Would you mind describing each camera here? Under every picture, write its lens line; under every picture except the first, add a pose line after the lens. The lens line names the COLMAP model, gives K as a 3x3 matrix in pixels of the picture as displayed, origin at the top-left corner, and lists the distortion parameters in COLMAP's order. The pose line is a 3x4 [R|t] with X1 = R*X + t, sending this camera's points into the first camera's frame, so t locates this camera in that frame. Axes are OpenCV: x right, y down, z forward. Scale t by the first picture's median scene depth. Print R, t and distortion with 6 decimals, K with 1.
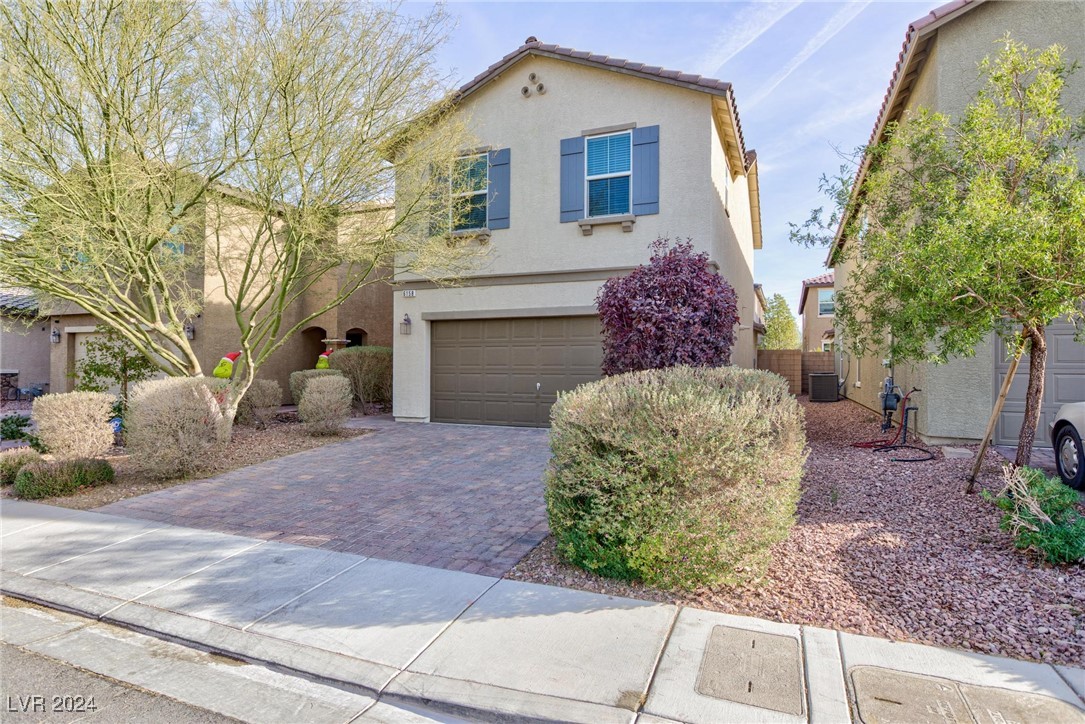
lens RADIAL K [[590.9, 0, 542.6], [0, 590.9, 362.2], [0, 0, 1]] dist [-0.005689, 0.000042]
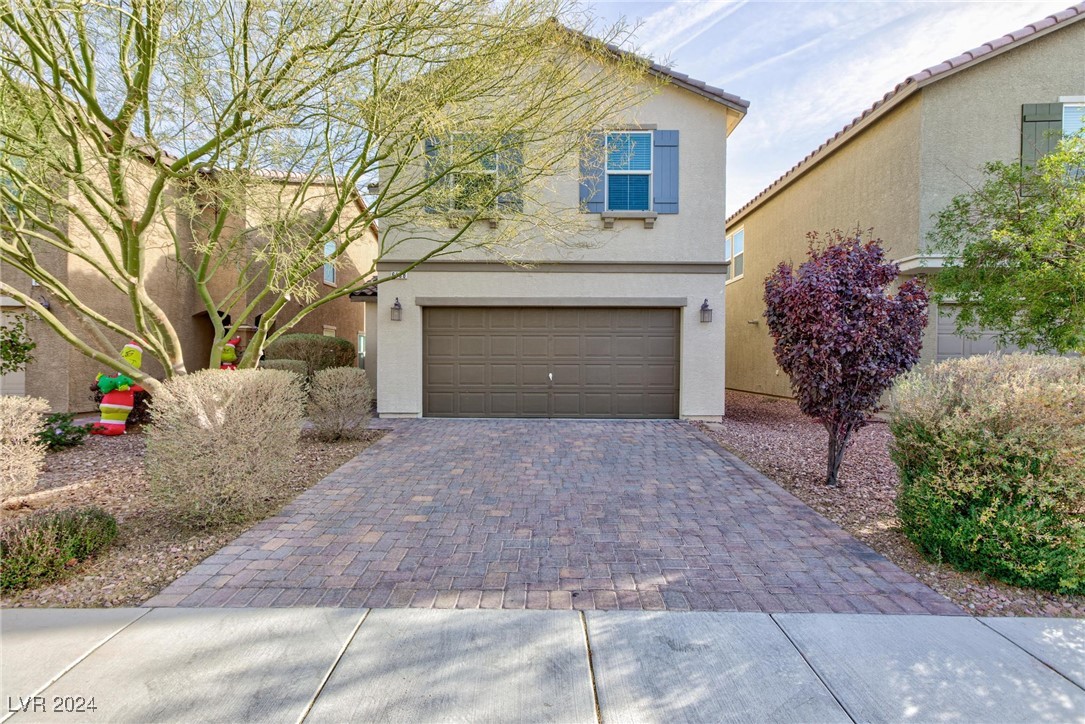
lens RADIAL K [[499.7, 0, 540.1], [0, 499.7, 364.0], [0, 0, 1]] dist [-0.017371, 0.010813]
pose [[0.927686, -0.001111, 0.373361, -0.357517], [-0.005272, 0.999857, 0.016074, 0.006068], [-0.373325, -0.016880, 0.927547, 0.244580]]
